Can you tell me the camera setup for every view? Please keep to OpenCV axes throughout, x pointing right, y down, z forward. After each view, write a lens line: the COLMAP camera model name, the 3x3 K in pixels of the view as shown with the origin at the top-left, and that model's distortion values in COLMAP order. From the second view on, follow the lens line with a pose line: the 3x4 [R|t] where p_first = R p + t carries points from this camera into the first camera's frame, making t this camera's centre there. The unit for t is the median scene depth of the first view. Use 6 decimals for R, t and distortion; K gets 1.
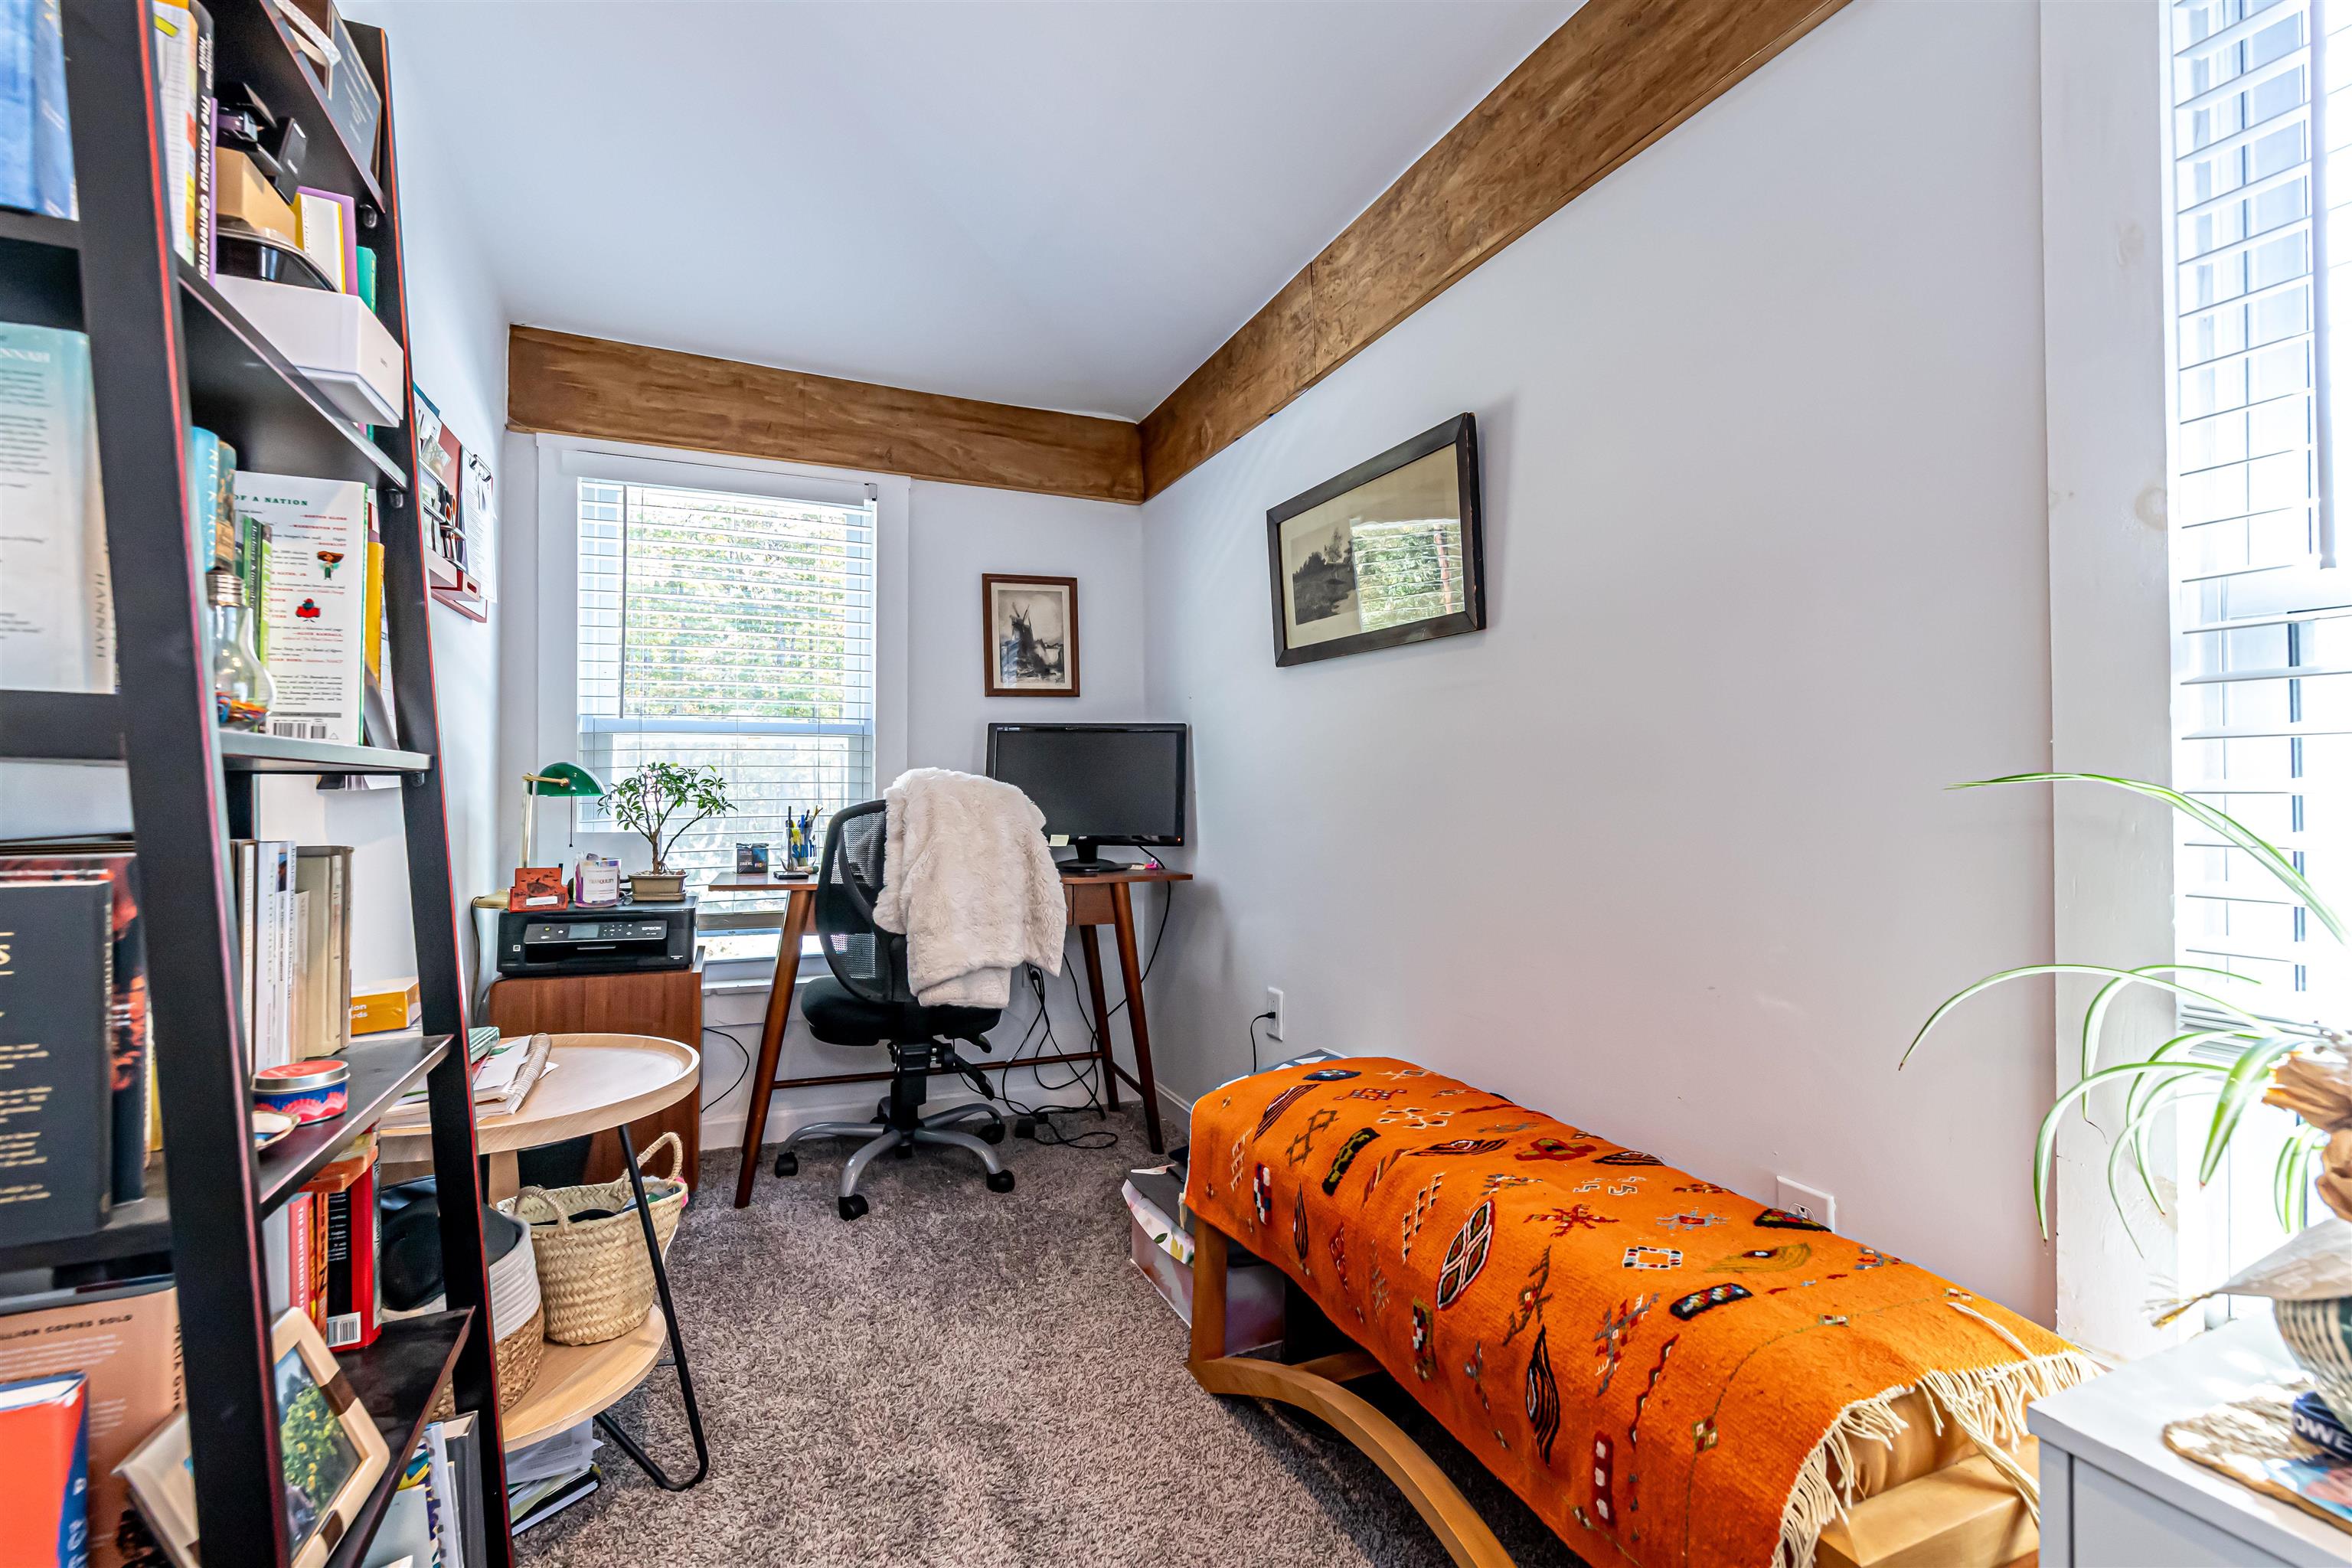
lens RADIAL K [[1030.3, 0, 1174.4], [0, 1030.3, 770.4], [0, 0, 1]] dist [0.000923, -0.001189]
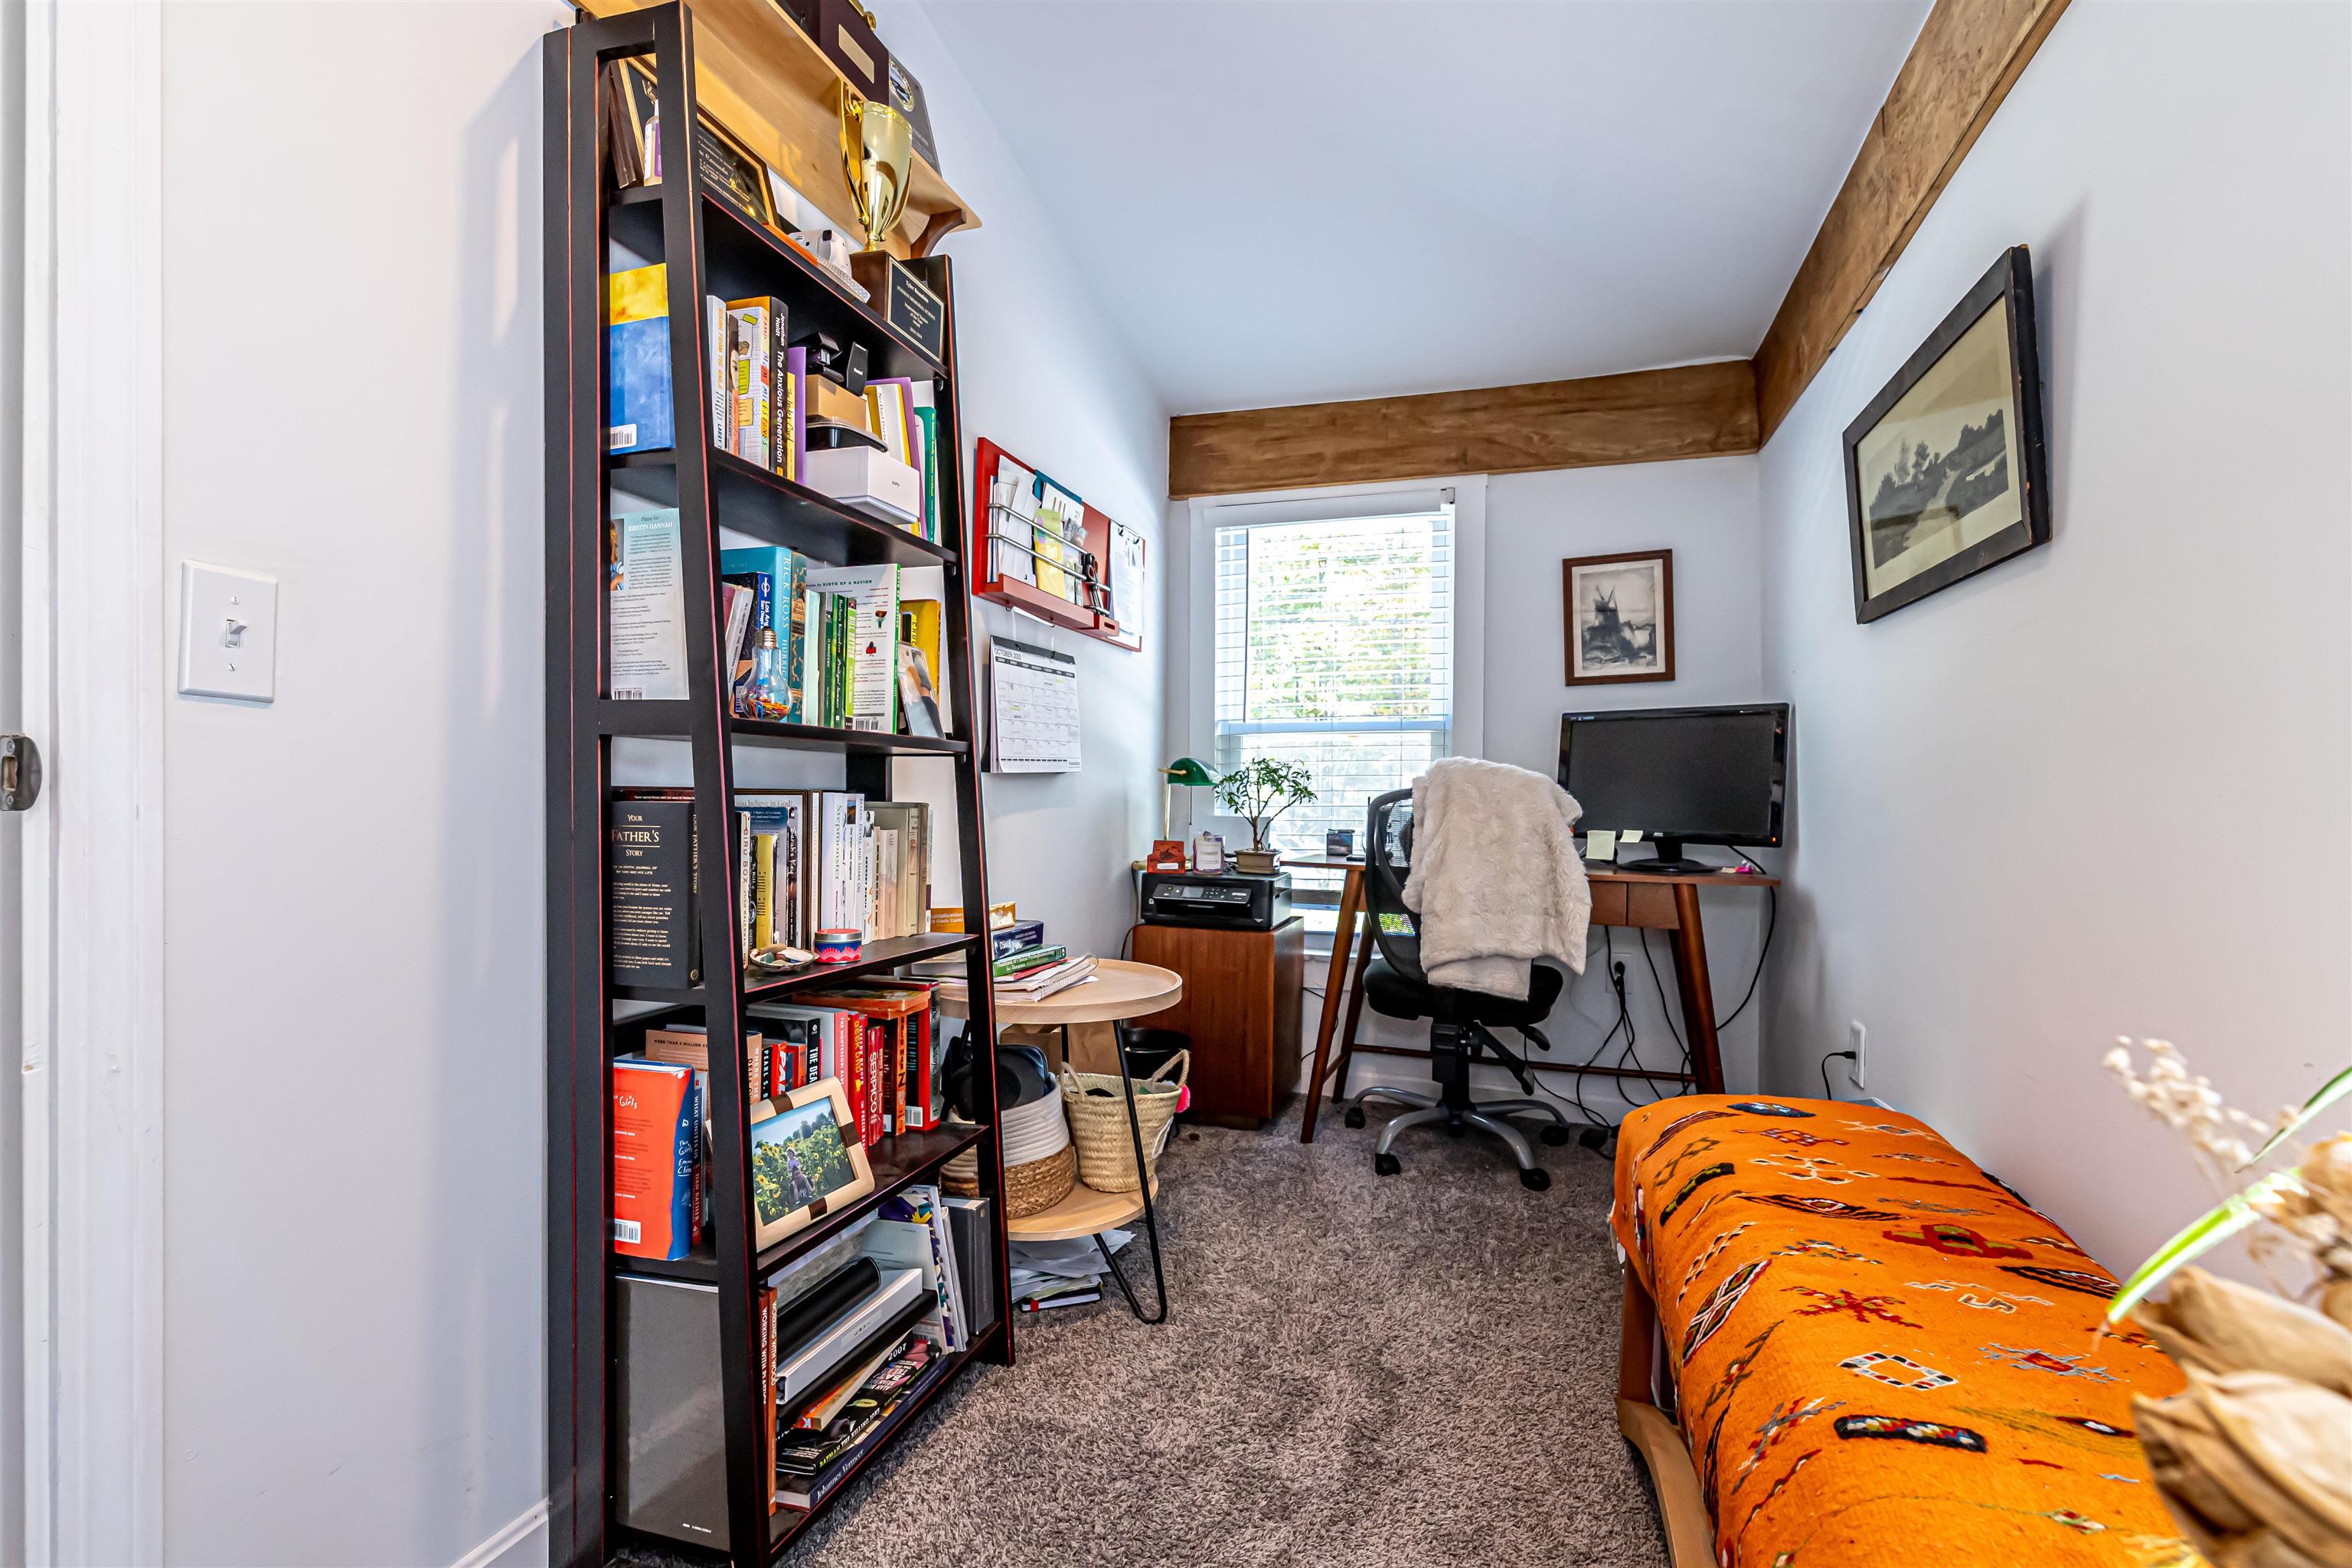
lens RADIAL K [[1024.5, 0, 1176.0], [0, 1024.5, 784.0], [0, 0, 1]] dist [0.001482, -0.000040]
pose [[0.758777, -0.000338, -0.651350, 0.220494], [0.004138, 0.999982, 0.004302, 0.019281], [0.651337, -0.005960, 0.758765, 0.044378]]
